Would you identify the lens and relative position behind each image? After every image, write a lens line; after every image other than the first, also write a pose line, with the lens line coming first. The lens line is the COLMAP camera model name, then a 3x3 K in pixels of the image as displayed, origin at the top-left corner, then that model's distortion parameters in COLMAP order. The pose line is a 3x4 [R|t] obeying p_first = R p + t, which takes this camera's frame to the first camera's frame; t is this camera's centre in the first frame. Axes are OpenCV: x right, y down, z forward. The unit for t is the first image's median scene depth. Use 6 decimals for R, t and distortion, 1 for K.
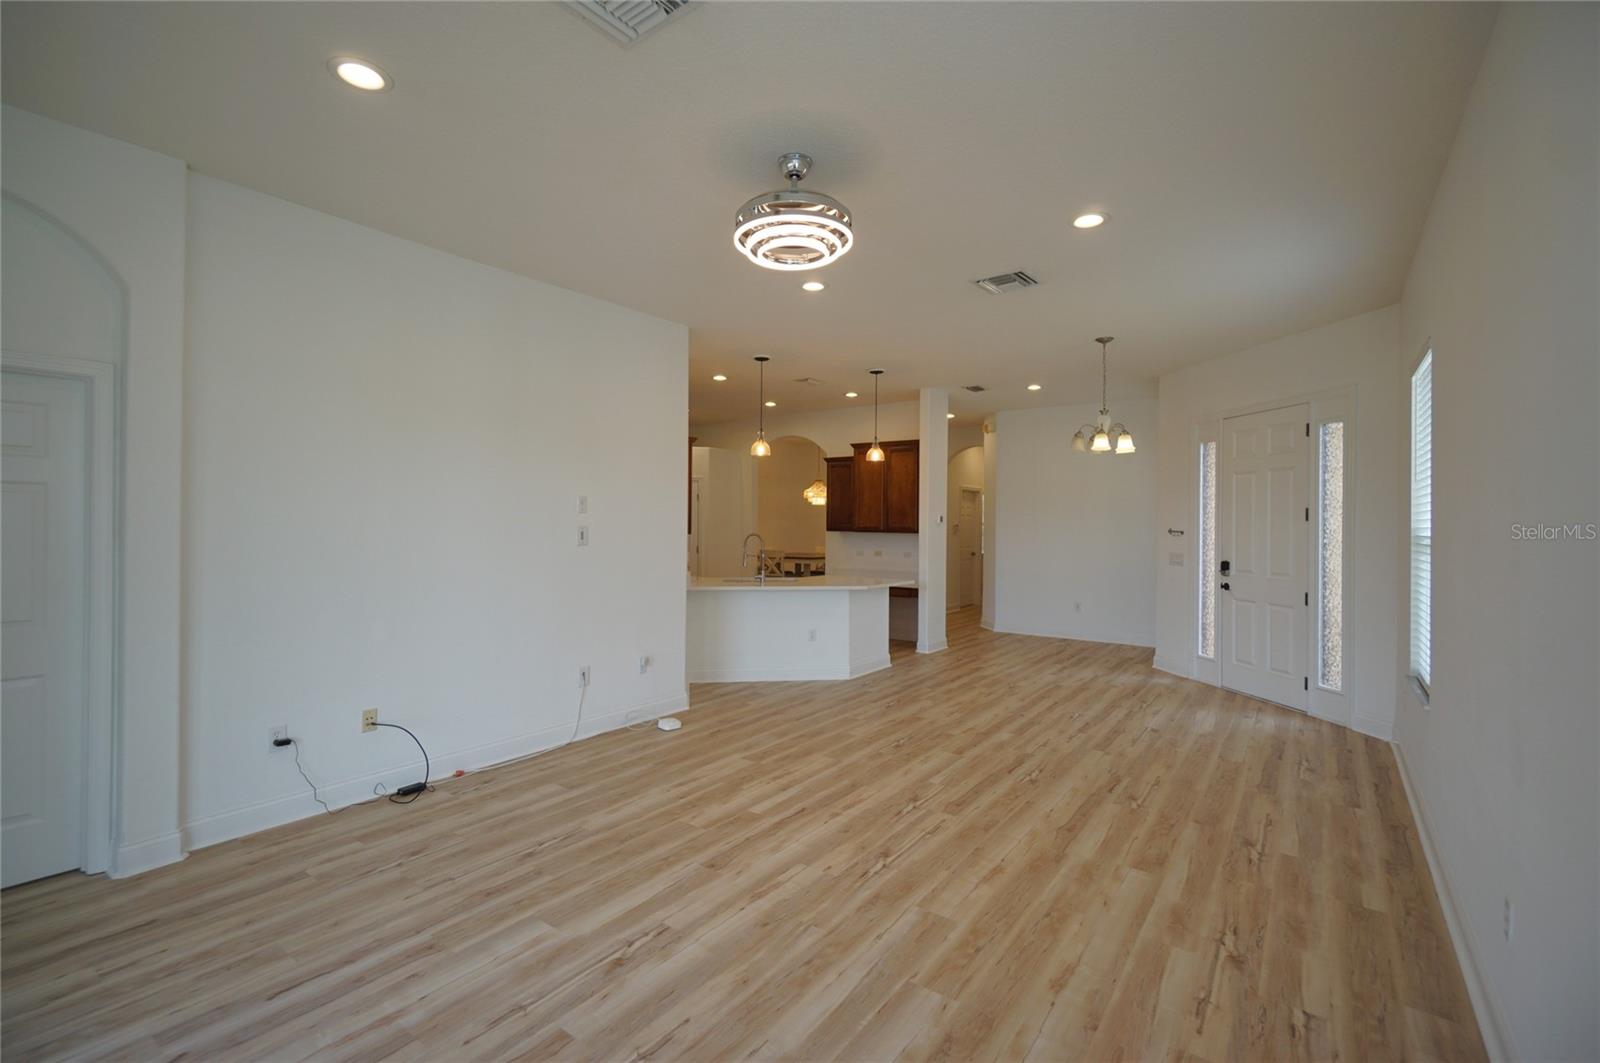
lens RADIAL K [[708.7, 0, 790.5], [0, 708.7, 527.7], [0, 0, 1]] dist [-0.012019, 0.006980]
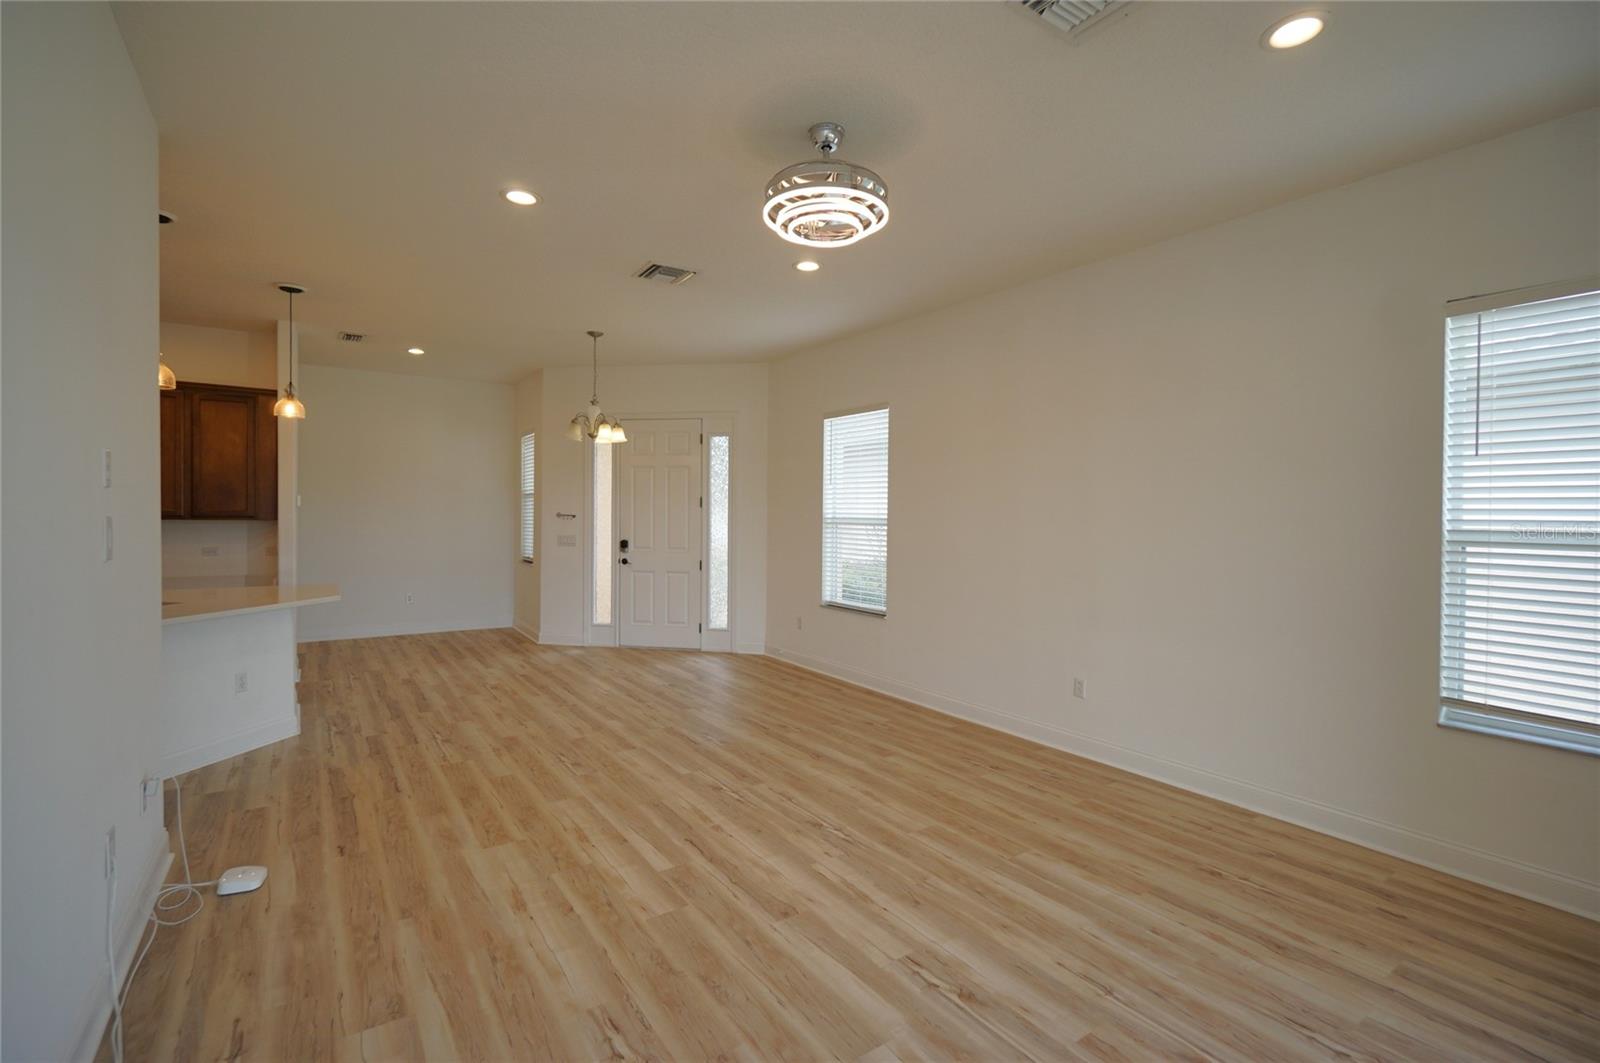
lens RADIAL K [[721.6, 0, 791.2], [0, 721.6, 527.1], [0, 0, 1]] dist [-0.013899, 0.008675]
pose [[0.322032, -0.022695, 0.946457, -0.687850], [-0.002360, 0.999690, 0.024774, -0.008220], [-0.946726, -0.010212, 0.321879, 0.535582]]
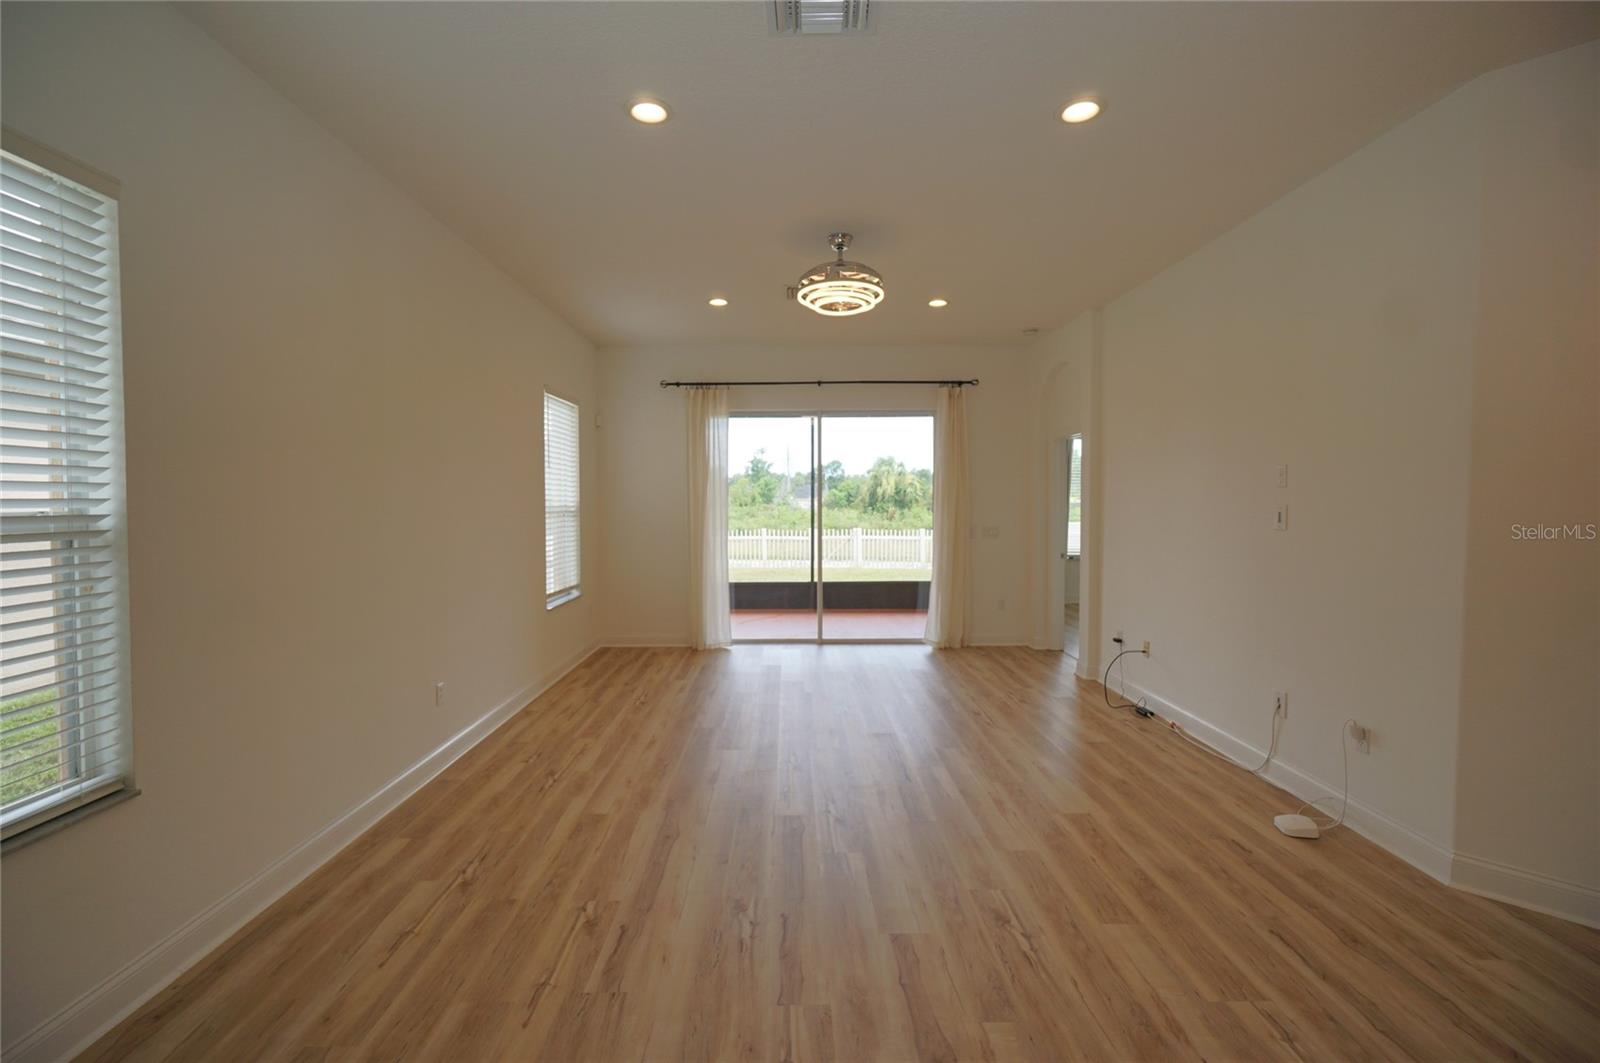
lens RADIAL K [[696.8, 0, 807.3], [0, 696.8, 516.6], [0, 0, 1]] dist [0.000368, 0.000325]
pose [[-0.782245, 0.007656, -0.622924, 0.675579], [-0.008589, 0.999697, 0.023073, -0.003015], [0.622912, 0.023399, -0.781942, 1.506331]]
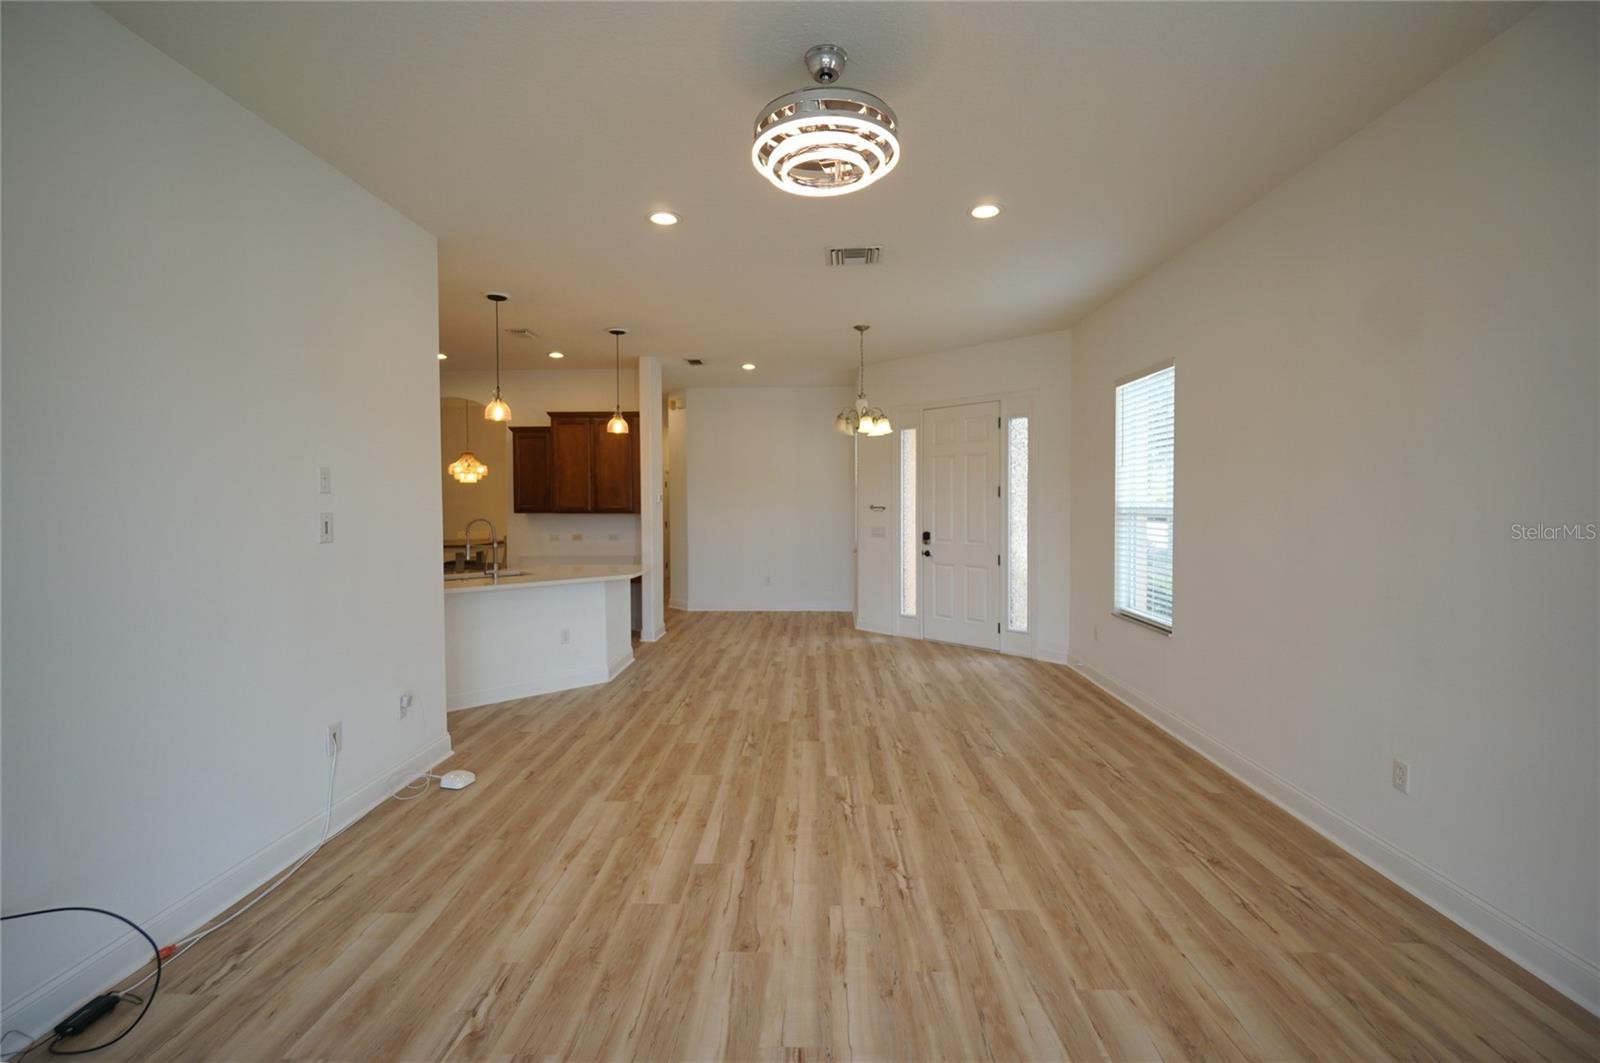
lens RADIAL K [[708.7, 0, 790.5], [0, 708.7, 527.7], [0, 0, 1]] dist [-0.012019, 0.006980]
pose [[0.821334, -0.031851, 0.569558, -0.371105], [0.014415, 0.999280, 0.035095, -0.006522], [-0.570266, -0.020615, 0.821202, 0.256188]]
